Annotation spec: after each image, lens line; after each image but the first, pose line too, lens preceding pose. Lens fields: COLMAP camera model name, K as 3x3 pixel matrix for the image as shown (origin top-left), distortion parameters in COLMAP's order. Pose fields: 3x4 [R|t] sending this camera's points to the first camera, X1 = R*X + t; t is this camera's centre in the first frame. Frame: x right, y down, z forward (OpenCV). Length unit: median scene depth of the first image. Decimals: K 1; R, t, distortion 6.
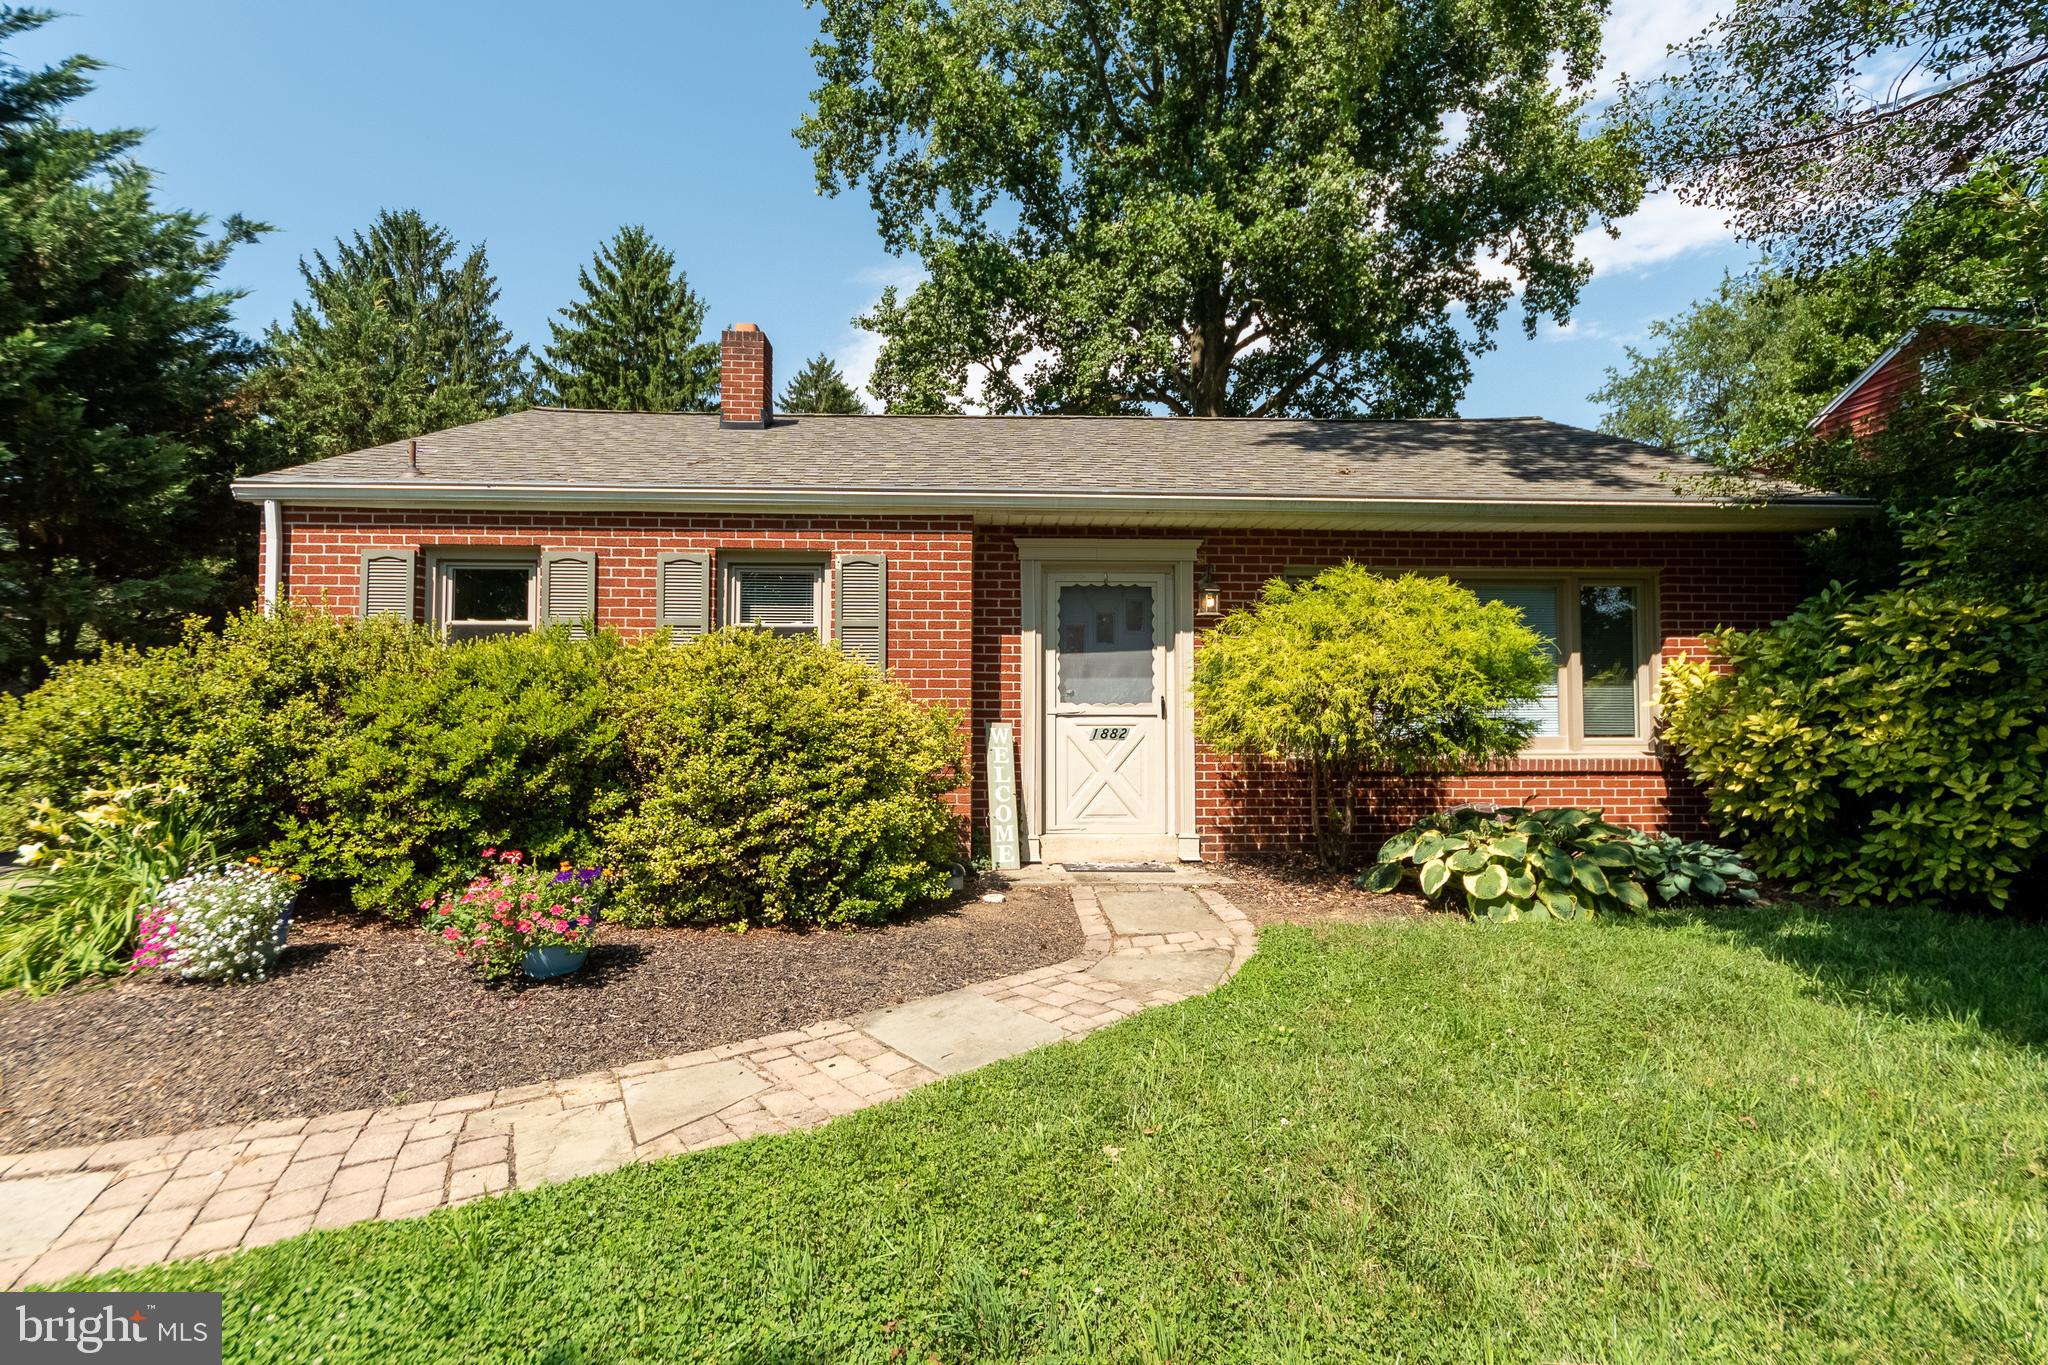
lens RADIAL K [[957.4, 0, 1035.1], [0, 957.4, 689.8], [0, 0, 1]] dist [-0.000199, -0.001497]
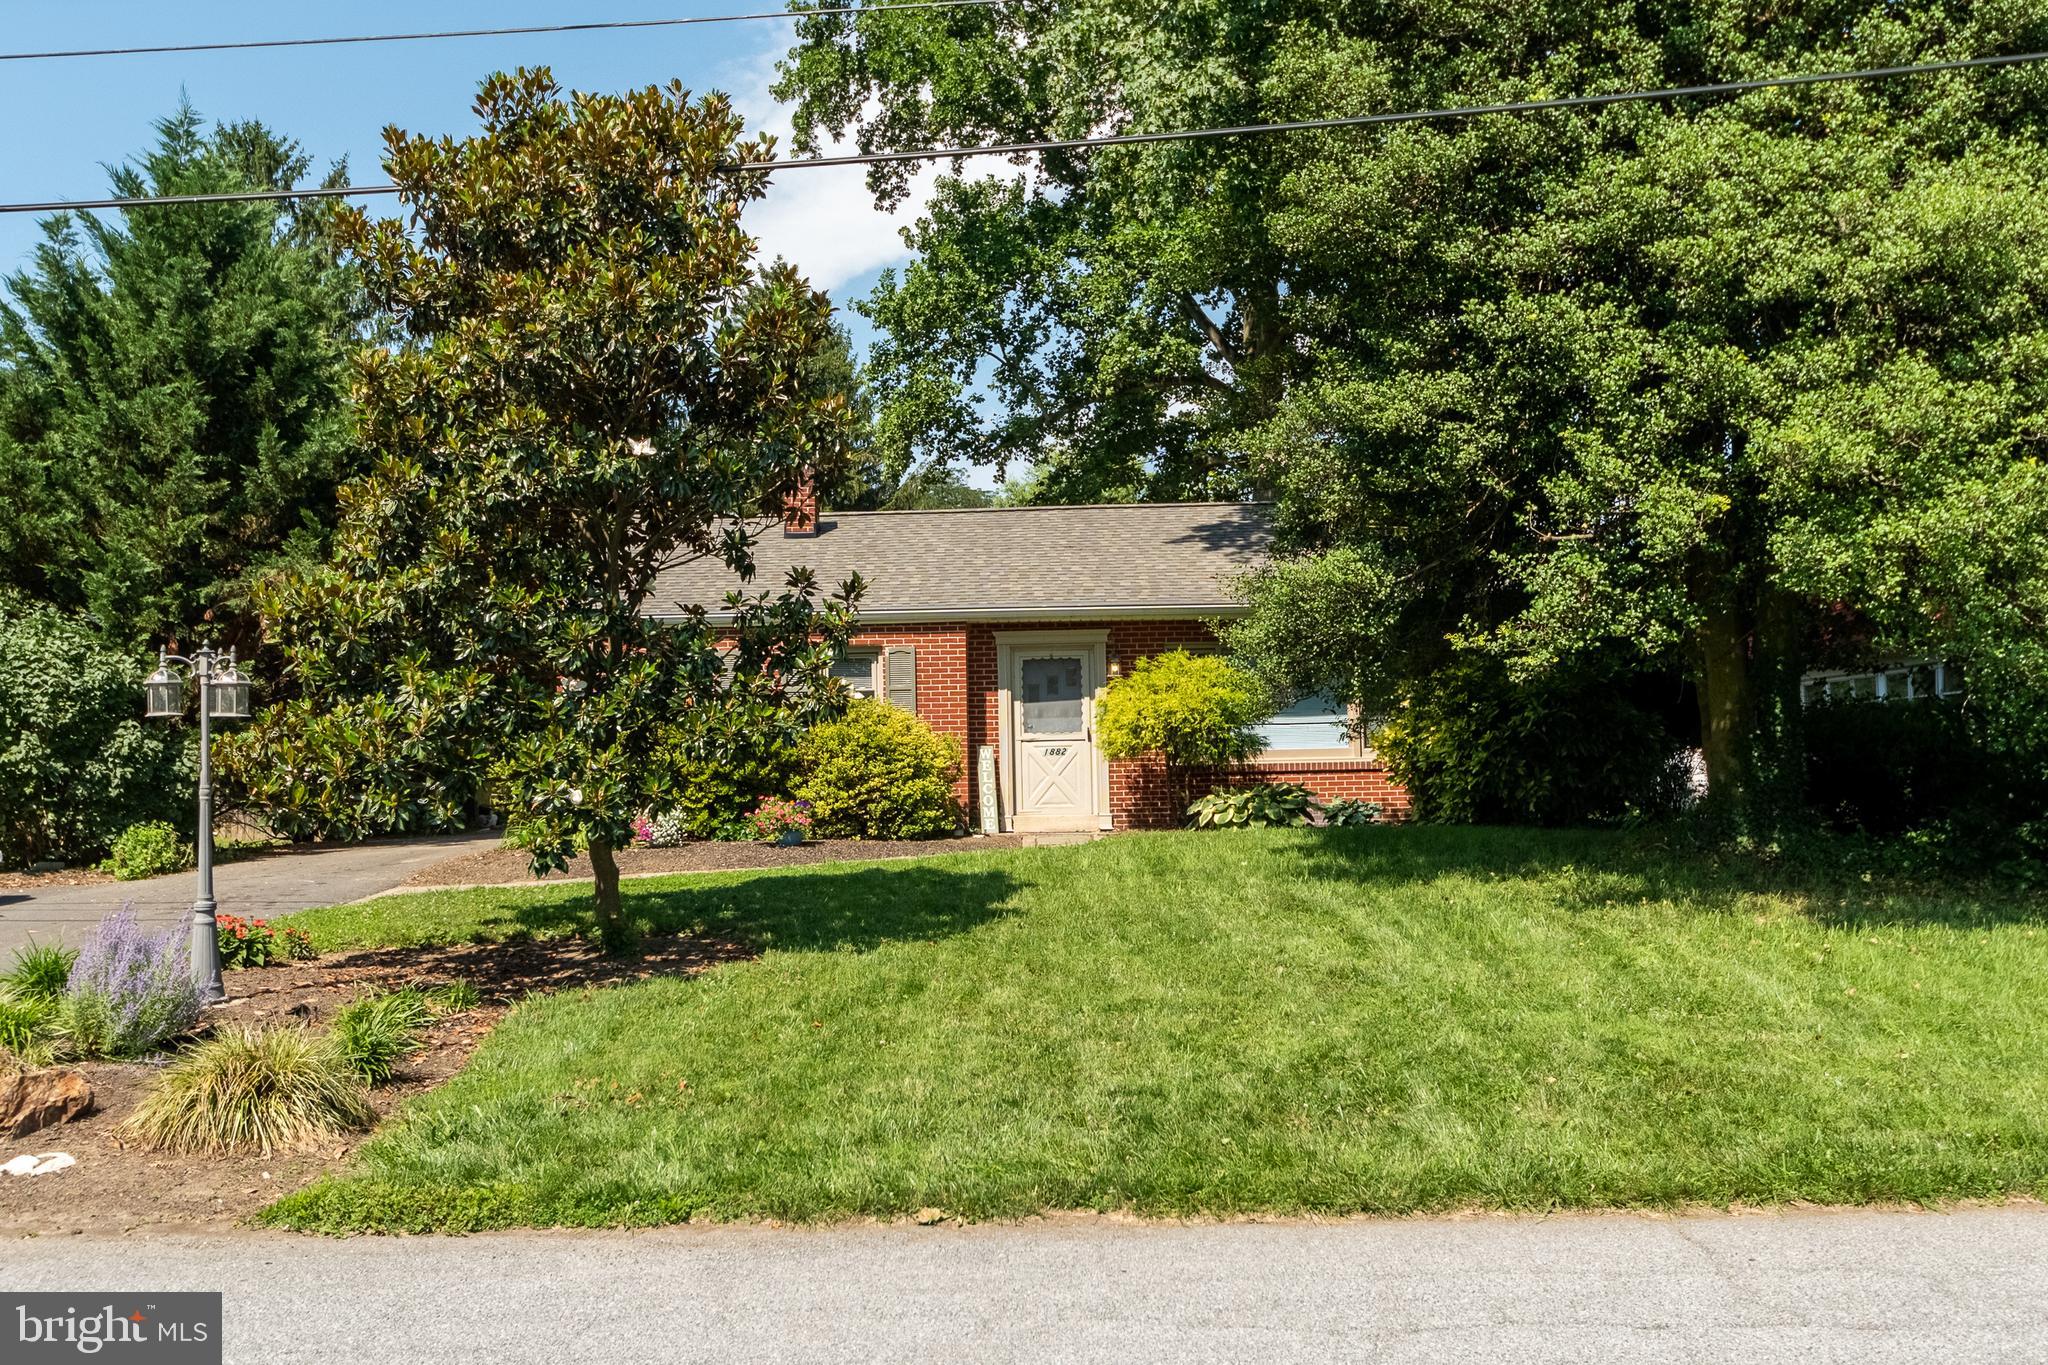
lens RADIAL K [[1656.2, 0, 1014.6], [0, 1656.2, 694.8], [0, 0, 1]] dist [0.014381, -0.000424]
pose [[0.997803, -0.022269, -0.062394, 0.197827], [0.020942, 0.999542, -0.021843, 0.010457], [0.062852, 0.020488, 0.997813, -1.882257]]
